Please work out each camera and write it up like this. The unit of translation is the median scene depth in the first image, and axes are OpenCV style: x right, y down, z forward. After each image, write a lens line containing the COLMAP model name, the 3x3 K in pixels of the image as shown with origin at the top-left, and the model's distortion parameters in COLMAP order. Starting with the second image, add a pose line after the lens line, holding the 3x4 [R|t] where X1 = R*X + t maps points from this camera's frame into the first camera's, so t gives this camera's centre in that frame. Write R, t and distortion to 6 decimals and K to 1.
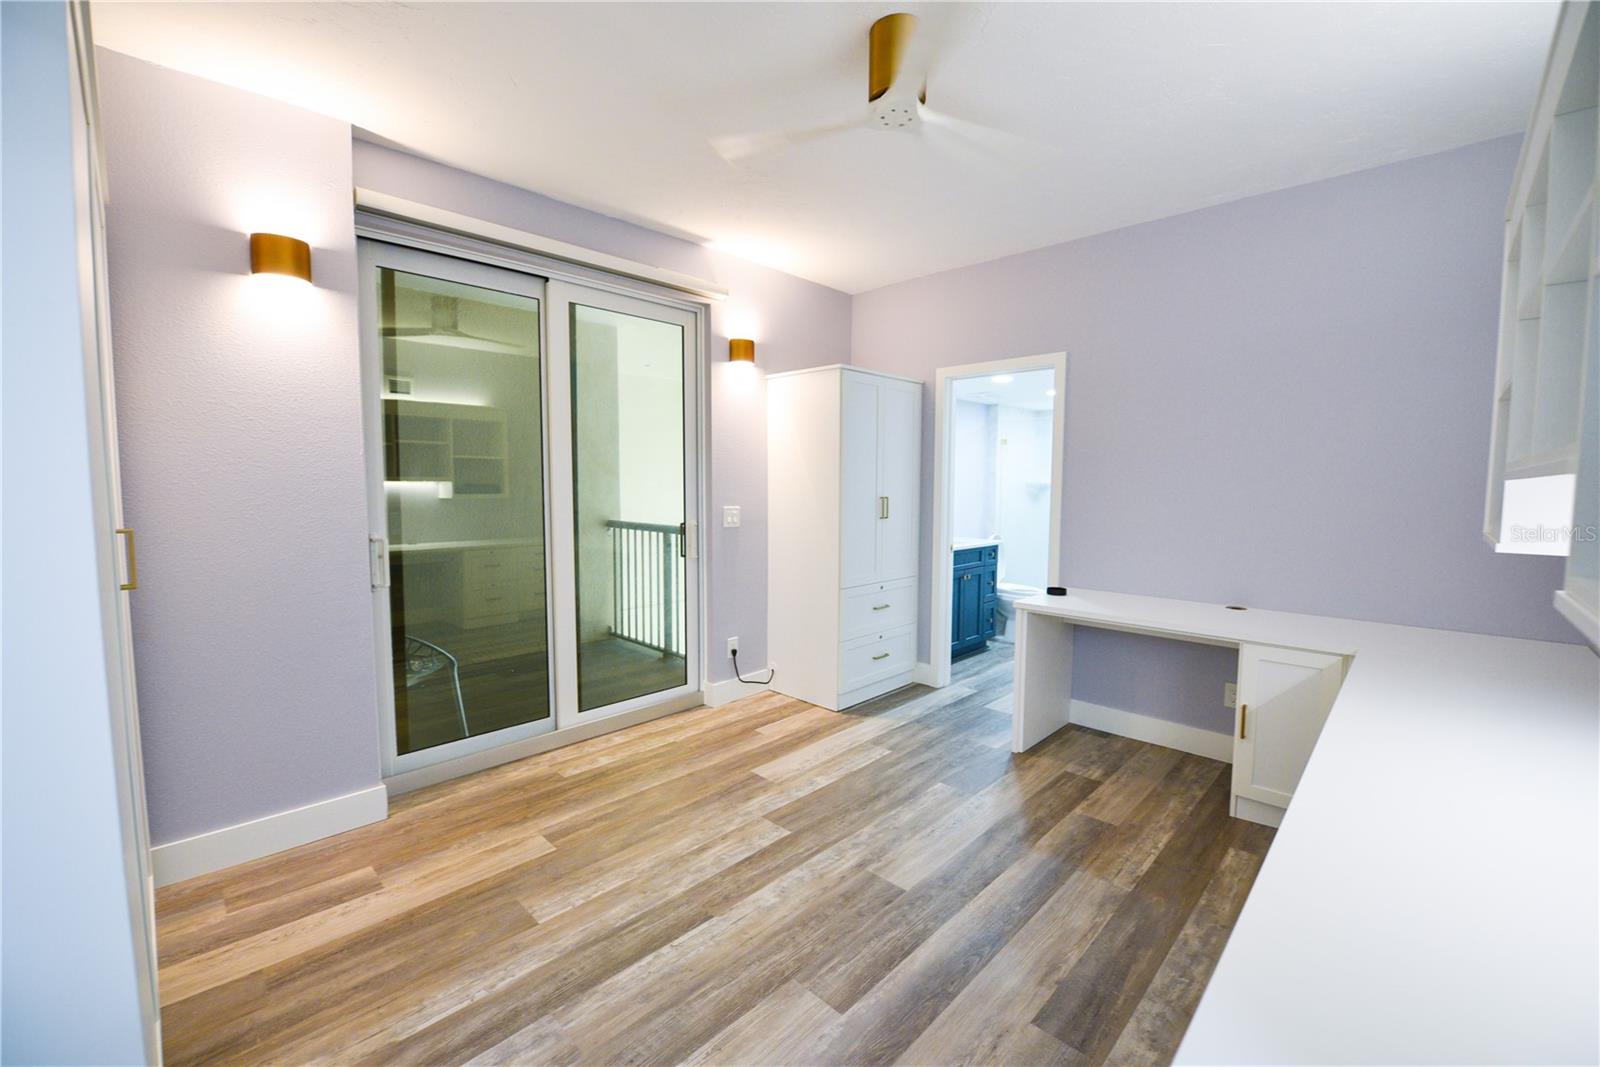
lens RADIAL K [[655.3, 0, 799.8], [0, 655.3, 529.9], [0, 0, 1]] dist [-0.017676, -0.001167]
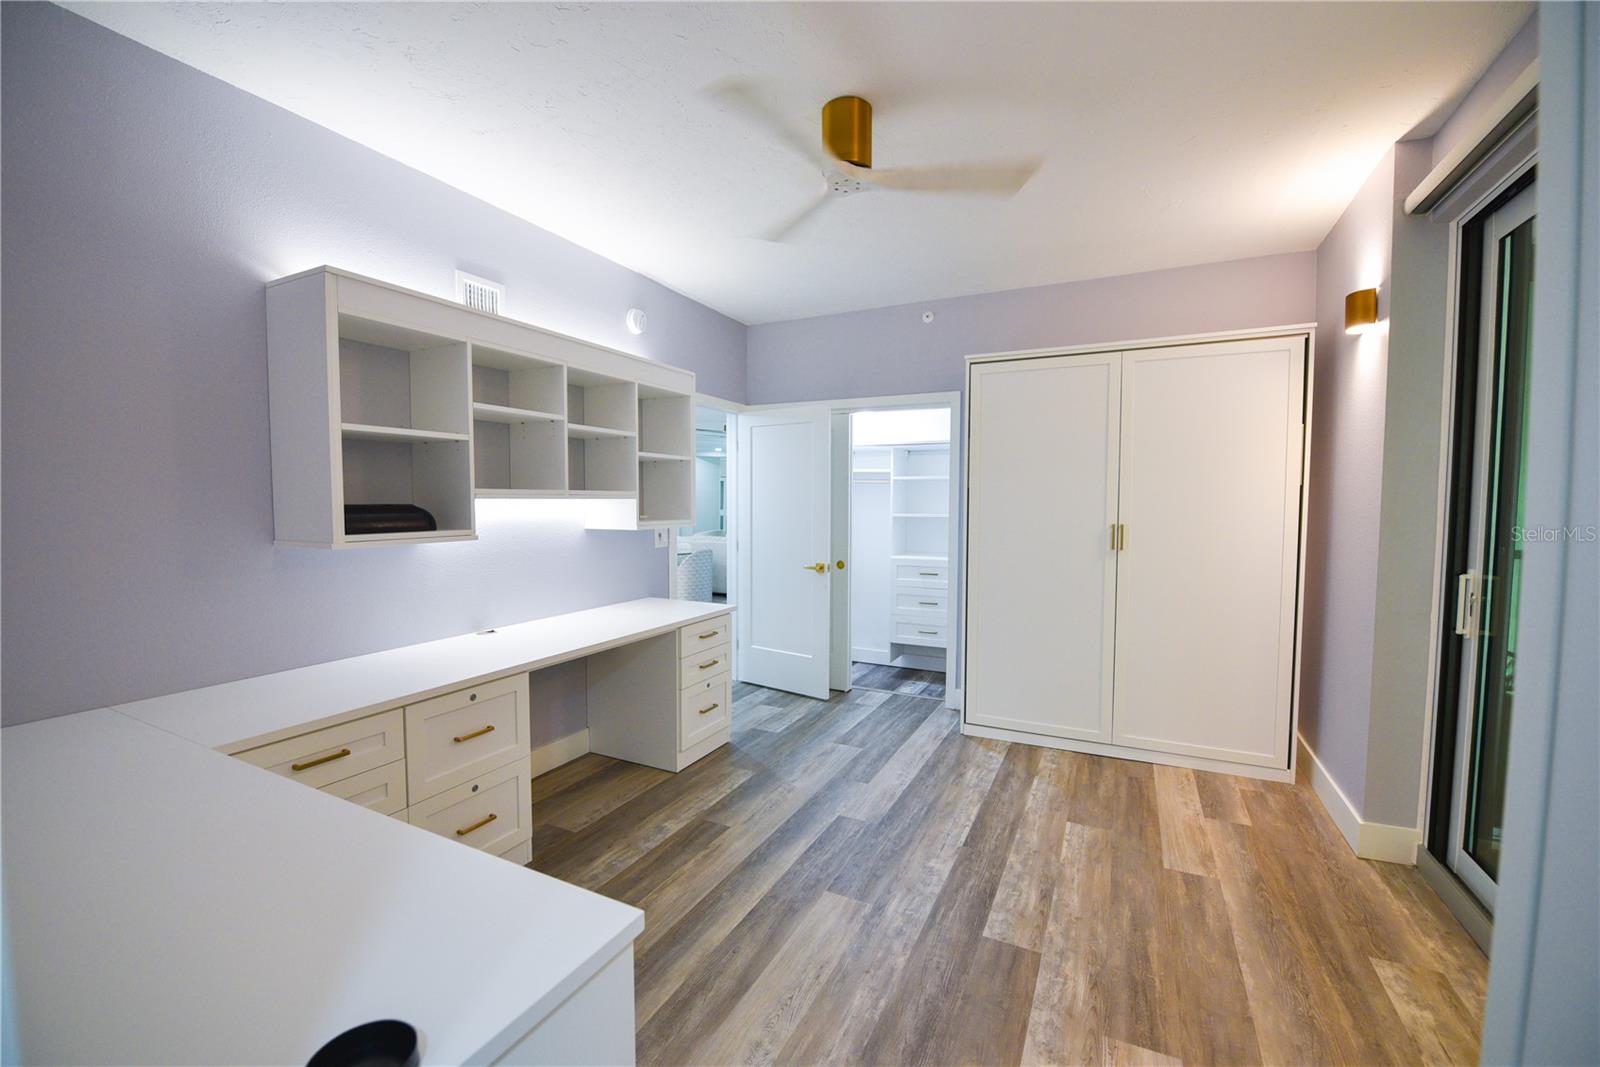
lens RADIAL K [[655.3, 0, 798.5], [0, 655.3, 534.5], [0, 0, 1]] dist [-0.017676, -0.001167]
pose [[-0.952288, 0.010666, -0.305014, 0.511150], [-0.027332, 0.992393, 0.120039, -0.138862], [0.303974, 0.122649, -0.944752, 1.875380]]
